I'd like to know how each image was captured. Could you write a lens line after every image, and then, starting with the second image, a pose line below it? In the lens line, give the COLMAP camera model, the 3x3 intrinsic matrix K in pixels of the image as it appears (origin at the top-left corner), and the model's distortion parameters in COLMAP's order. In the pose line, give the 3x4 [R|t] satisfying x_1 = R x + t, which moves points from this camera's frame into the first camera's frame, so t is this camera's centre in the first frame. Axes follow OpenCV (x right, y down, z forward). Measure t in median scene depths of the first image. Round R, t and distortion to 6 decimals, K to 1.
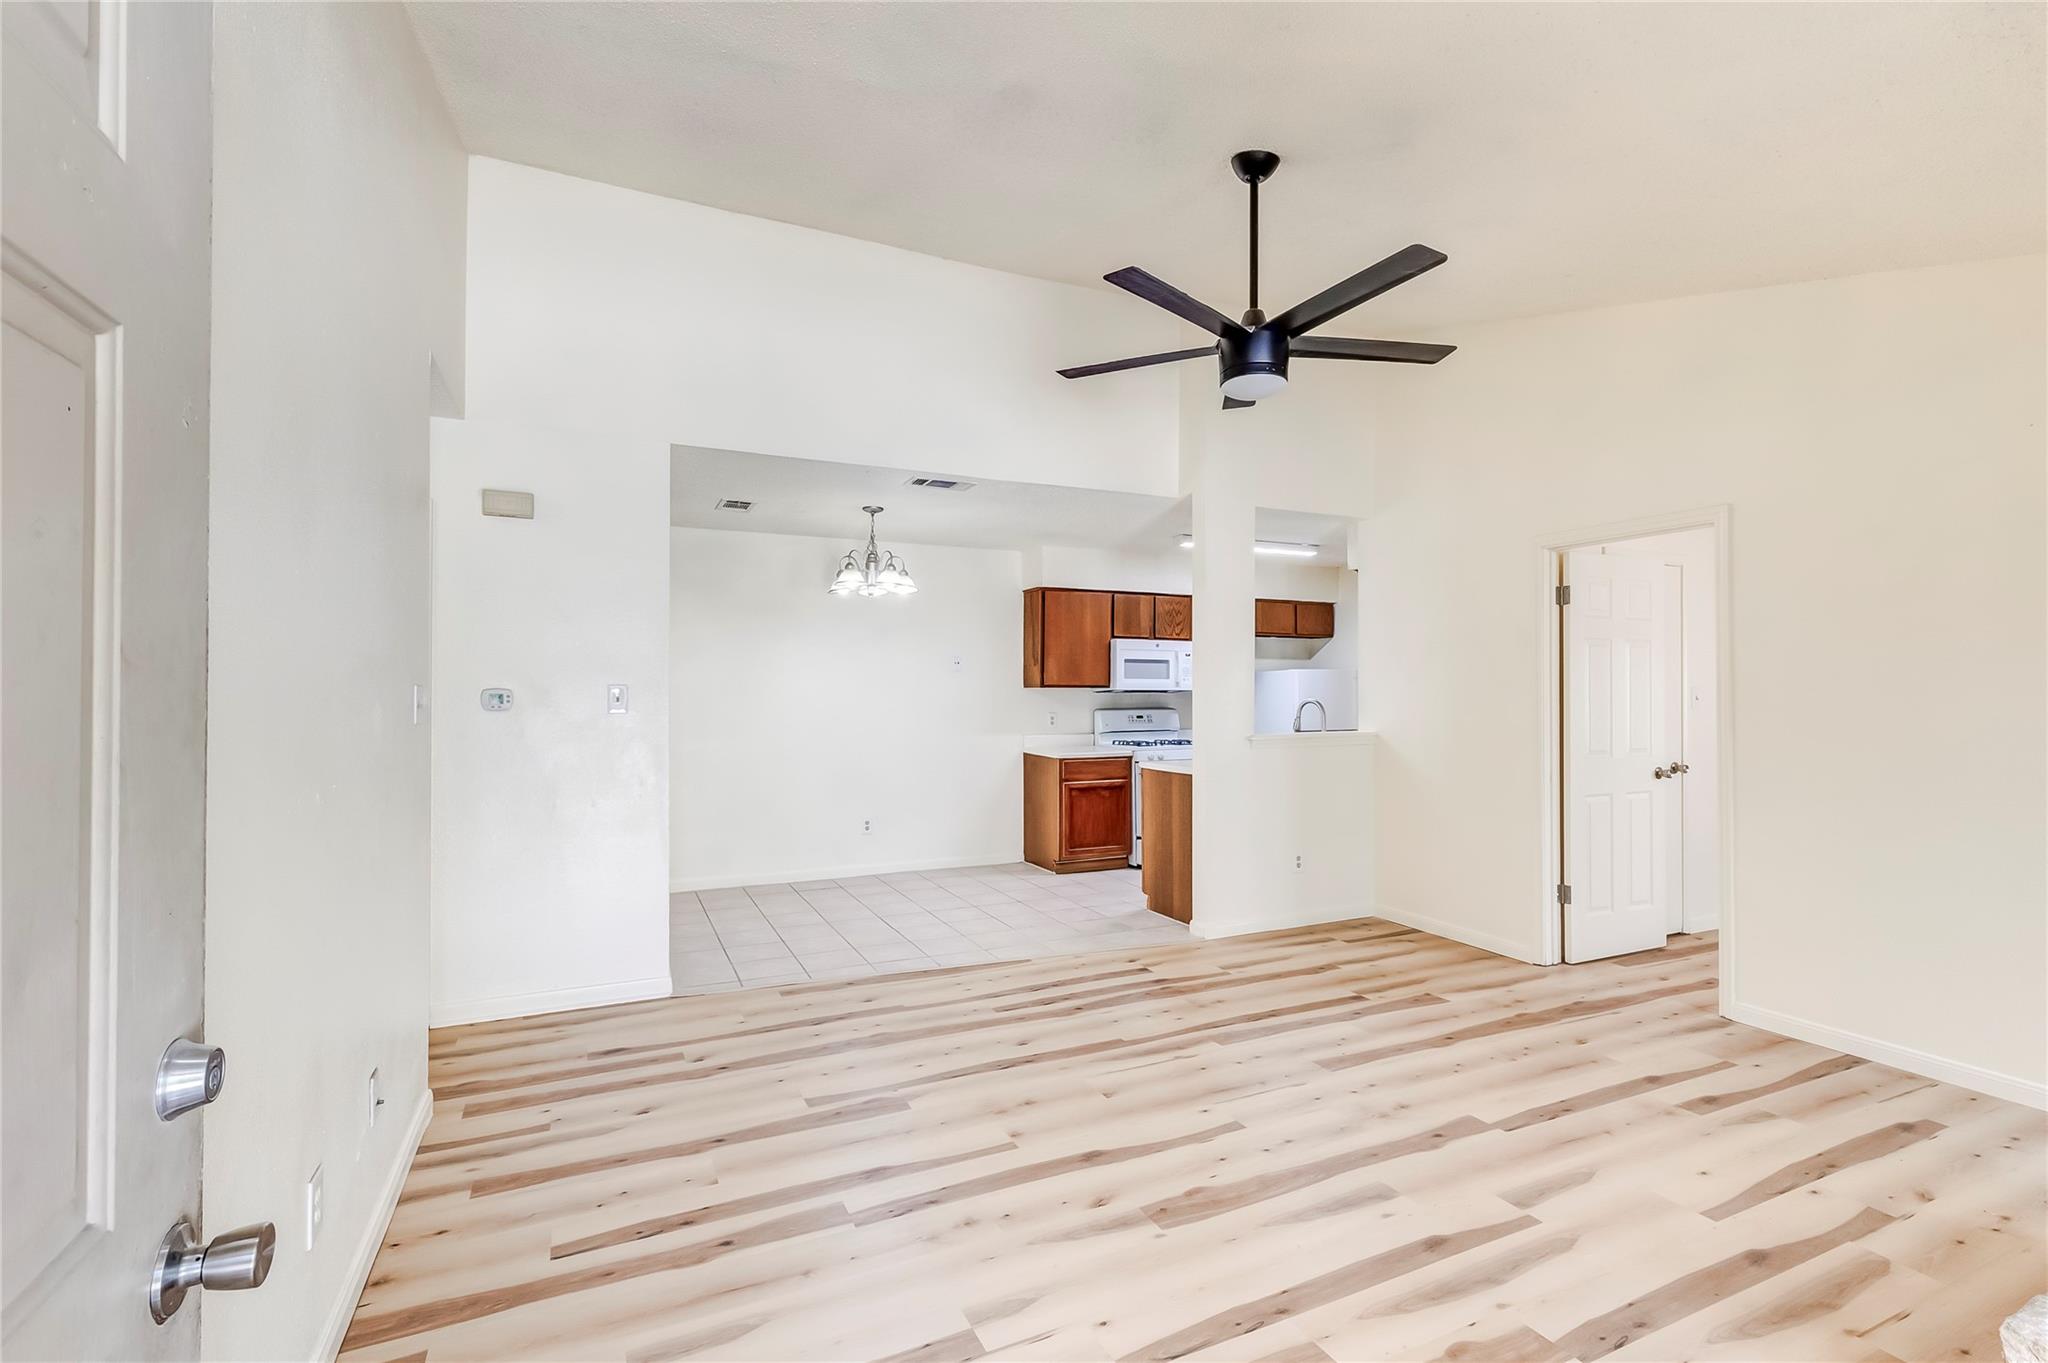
lens RADIAL K [[917.4, 0, 1021.5], [0, 917.4, 703.6], [0, 0, 1]] dist [0.001774, -0.000400]
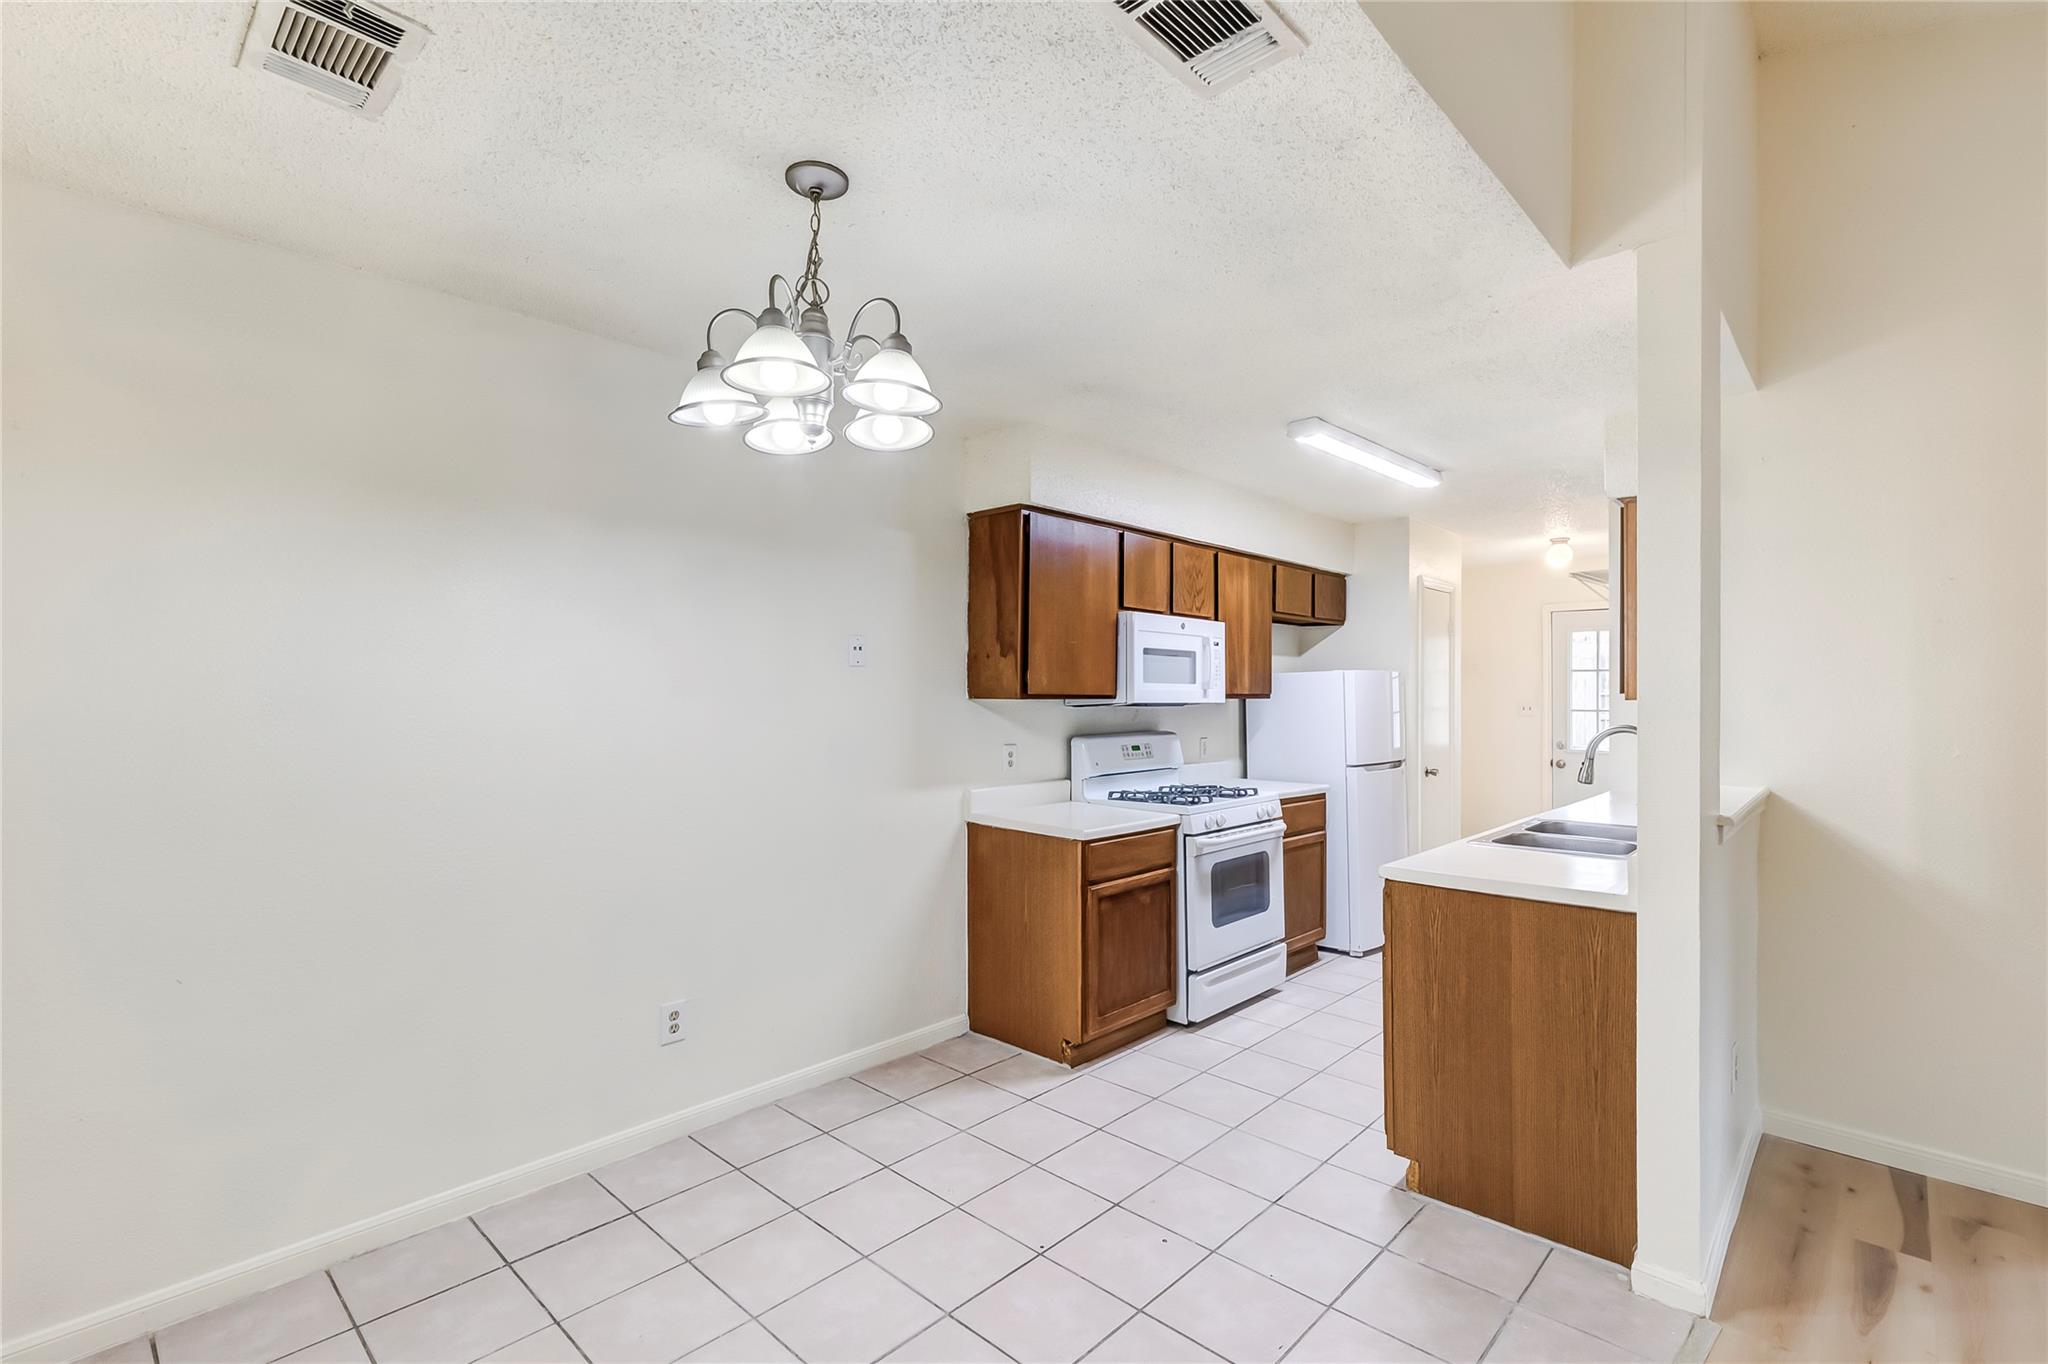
lens RADIAL K [[930.3, 0, 1027.1], [0, 930.3, 687.7], [0, 0, 1]] dist [0.005707, -0.000605]
pose [[0.926730, 0.004131, 0.375706, -0.282309], [0.002431, 0.999853, -0.016988, -0.024906], [-0.375721, 0.016657, 0.926583, 0.835947]]
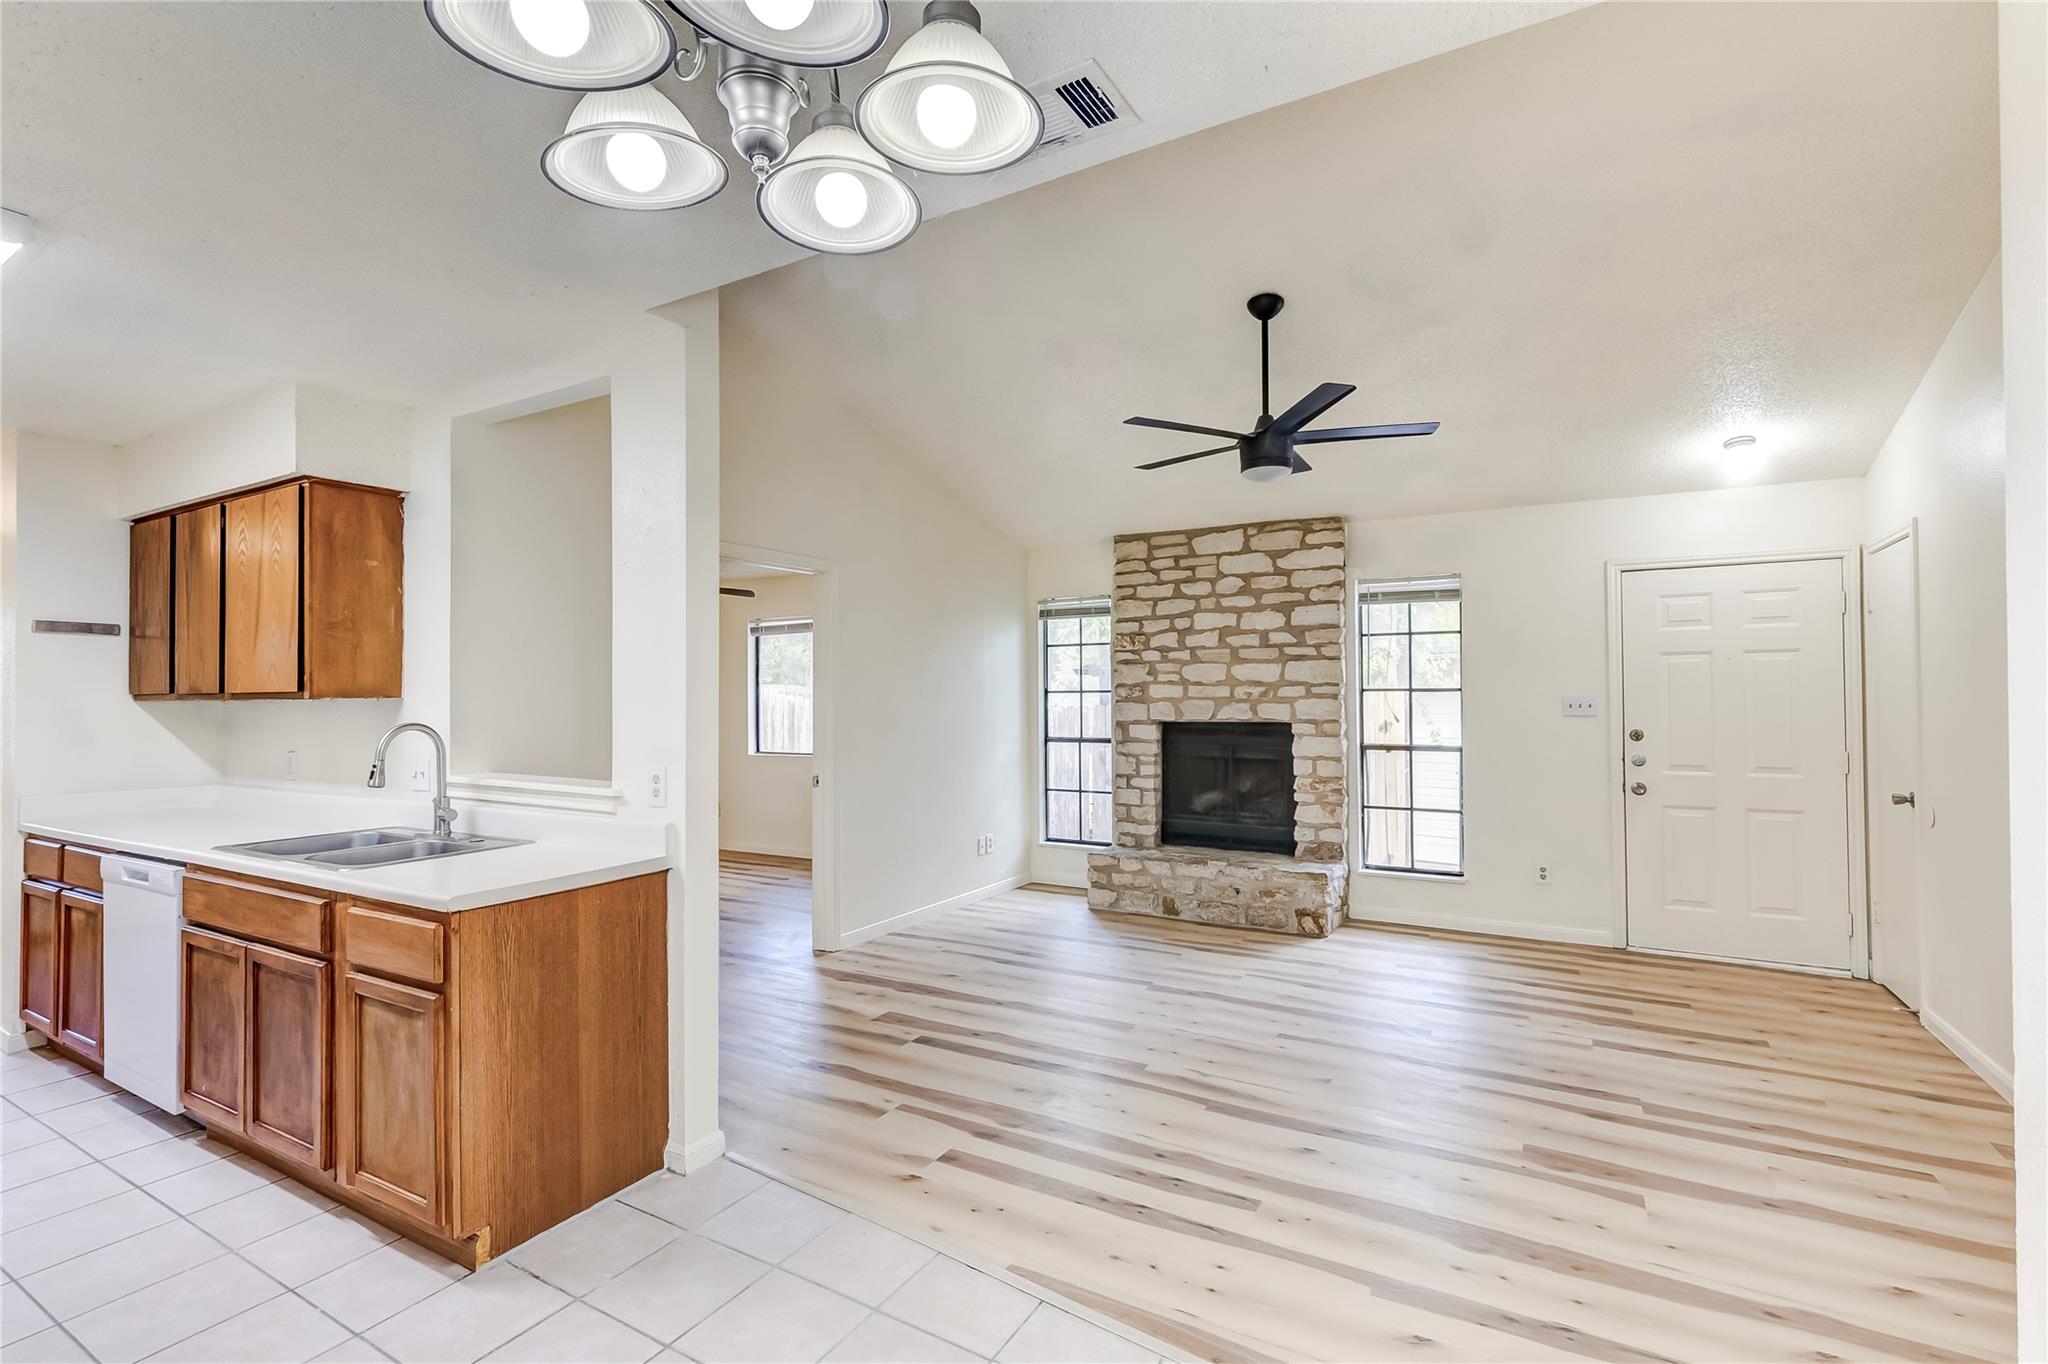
lens RADIAL K [[930.3, 0, 1027.1], [0, 930.3, 687.7], [0, 0, 1]] dist [0.005707, -0.000605]
pose [[-0.574635, 0.009959, 0.818349, -0.427855], [0.014289, 0.999896, -0.002135, -0.024904], [-0.818285, 0.010466, -0.574718, 1.360347]]
